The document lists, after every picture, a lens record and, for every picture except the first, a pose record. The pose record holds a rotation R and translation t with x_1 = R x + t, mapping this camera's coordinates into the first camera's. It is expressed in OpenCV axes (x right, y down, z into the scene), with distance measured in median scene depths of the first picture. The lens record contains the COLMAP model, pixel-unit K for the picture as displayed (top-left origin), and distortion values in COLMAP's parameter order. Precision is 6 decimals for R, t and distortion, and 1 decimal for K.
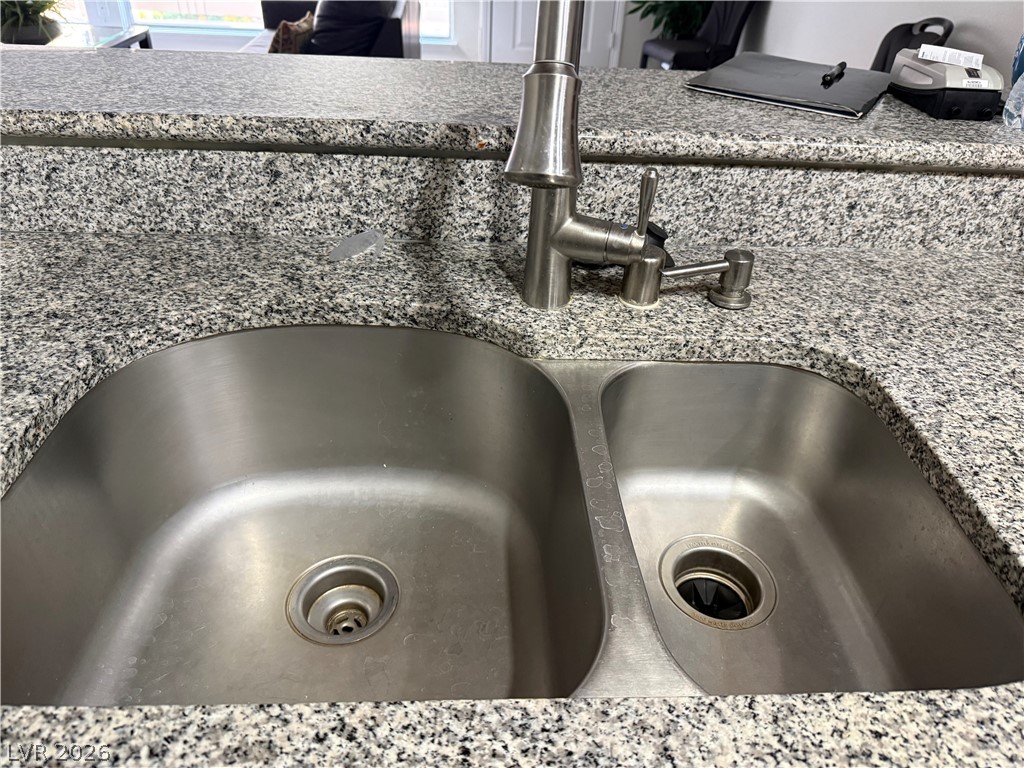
lens RADIAL K [[733.6, 0, 513.3], [0, 733.6, 402.4], [0, 0, 1]] dist [0.051427, -0.064102]
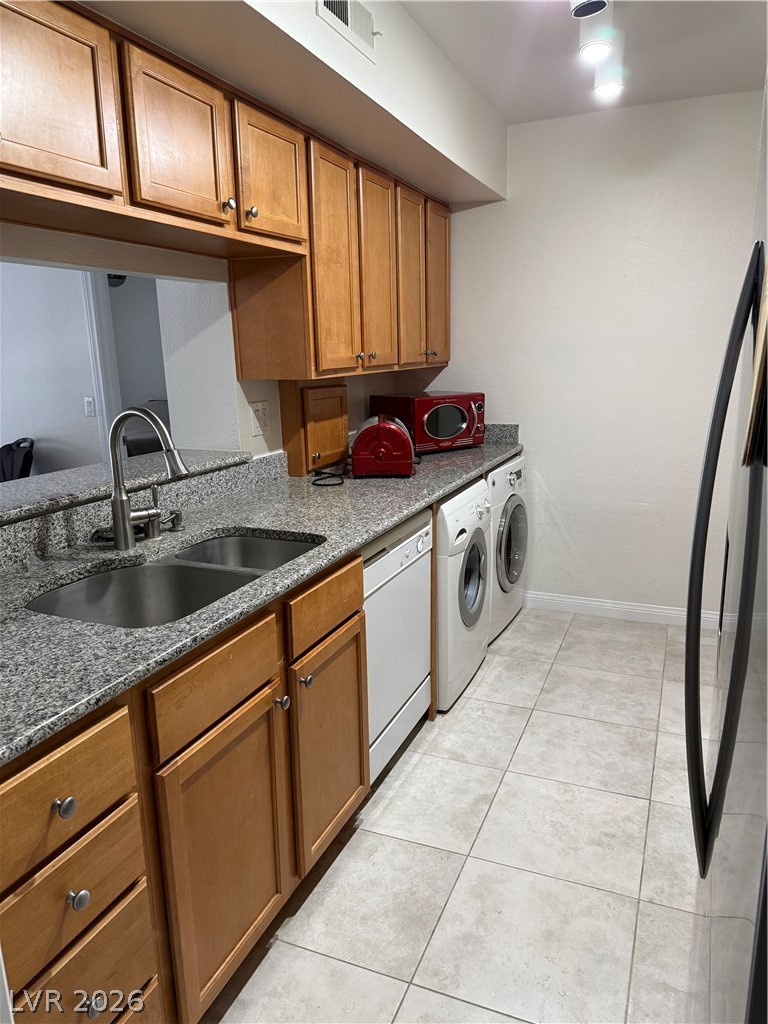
lens RADIAL K [[733.6, 0, 384.0], [0, 733.6, 512.0], [0, 0, 1]] dist [0.051427, -0.064102]
pose [[0.449025, -0.253042, 0.856940, -1.491268], [0.550801, 0.833555, -0.042476, 0.303243], [-0.703558, 0.491076, 0.513663, -0.828274]]
